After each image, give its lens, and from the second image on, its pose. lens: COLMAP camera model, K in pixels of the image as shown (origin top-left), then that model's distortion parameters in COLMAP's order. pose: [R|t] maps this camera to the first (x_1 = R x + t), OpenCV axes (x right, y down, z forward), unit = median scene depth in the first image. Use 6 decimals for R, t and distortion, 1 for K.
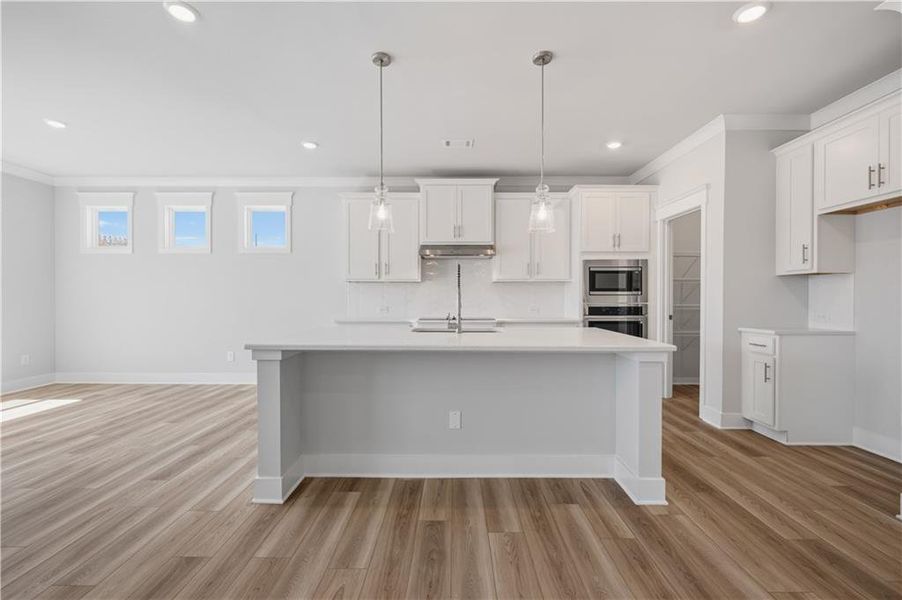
lens RADIAL K [[379.1, 0, 454.5], [0, 379.1, 298.9], [0, 0, 1]] dist [-0.001456, -0.000177]
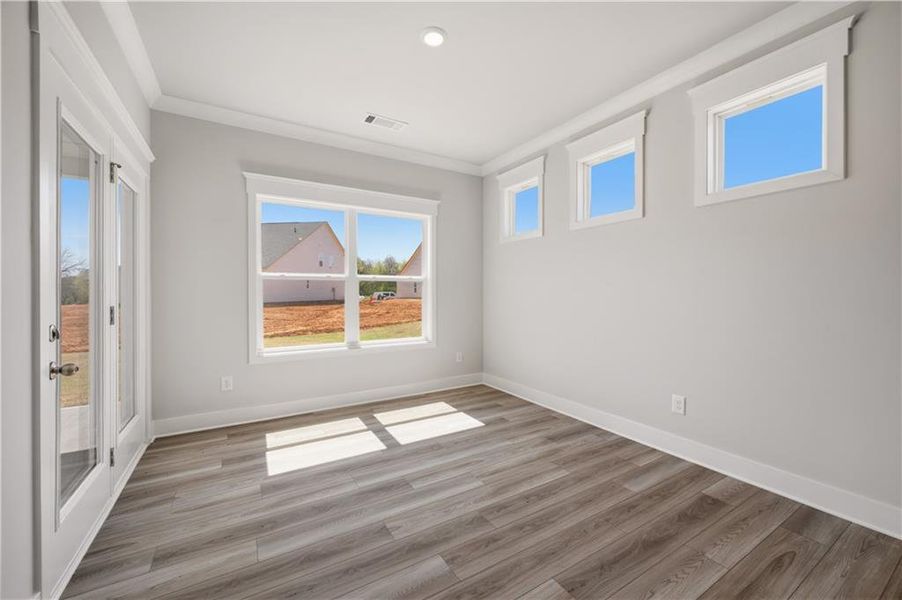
lens RADIAL K [[357.4, 0, 454.2], [0, 357.4, 296.5], [0, 0, 1]] dist [0.002166, 0.000064]
pose [[0.520549, 0.007920, -0.853795, -0.375266], [-0.003805, 0.999969, 0.006955, -0.002607], [0.853823, -0.000372, 0.520563, 0.542111]]
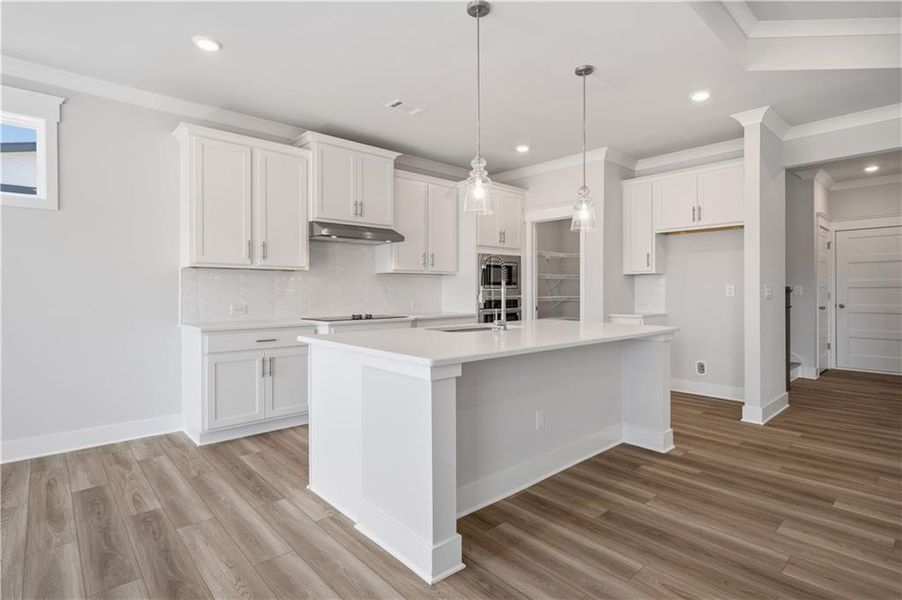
lens RADIAL K [[449.9, 0, 451.7], [0, 449.9, 291.0], [0, 0, 1]] dist [-0.001772, -0.000482]
pose [[0.740465, -0.002067, 0.672091, -0.514175], [0.003438, 0.999994, -0.000713, -0.003227], [-0.672086, 0.002838, 0.740468, 0.171274]]
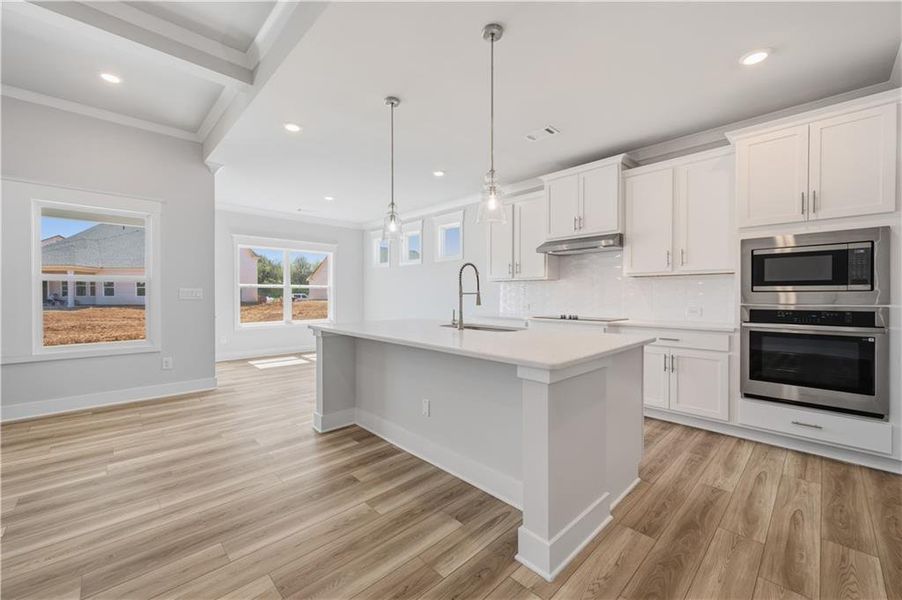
lens RADIAL K [[357.4, 0, 454.2], [0, 357.4, 296.5], [0, 0, 1]] dist [0.002166, 0.000064]
pose [[0.700014, 0.002932, -0.714123, 0.440842], [-0.003303, 0.999994, 0.000868, -0.000537], [0.714122, 0.001751, 0.700019, 0.186377]]
